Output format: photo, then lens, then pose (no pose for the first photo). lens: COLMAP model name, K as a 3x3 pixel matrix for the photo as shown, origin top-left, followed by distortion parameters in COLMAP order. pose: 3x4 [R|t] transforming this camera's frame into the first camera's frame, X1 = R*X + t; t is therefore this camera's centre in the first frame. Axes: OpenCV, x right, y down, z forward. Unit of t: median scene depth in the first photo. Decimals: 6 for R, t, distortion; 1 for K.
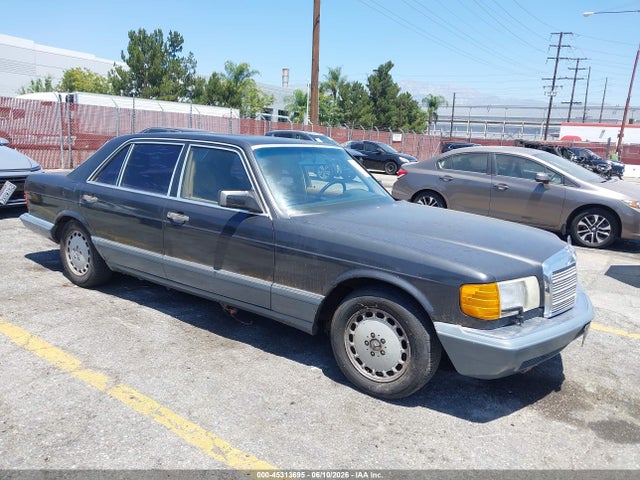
lens RADIAL K [[473.4, 0, 317.6], [0, 473.4, 239.8], [0, 0, 1]] dist [-0.003903, 0.017857]
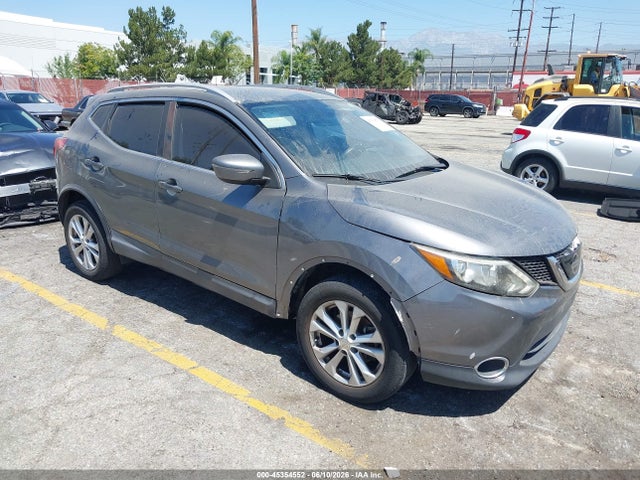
lens RADIAL K [[473.4, 0, 318.1], [0, 473.4, 240.3], [0, 0, 1]] dist [-0.003903, 0.017857]
pose [[0.998517, -0.022590, -0.049543, 0.112610], [0.026844, 0.995849, 0.086970, 0.046198], [0.047372, -0.088171, 0.994978, -0.198954]]
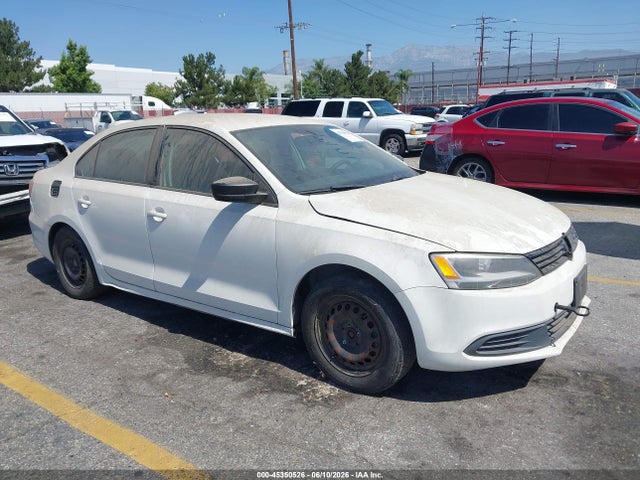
lens RADIAL K [[473.4, 0, 320.5], [0, 473.4, 240.4], [0, 0, 1]] dist [-0.003903, 0.017857]
pose [[0.996041, -0.082436, -0.033275, 0.057747], [0.084069, 0.995149, 0.051092, 0.116221], [0.028902, -0.053687, 0.998139, -0.527027]]
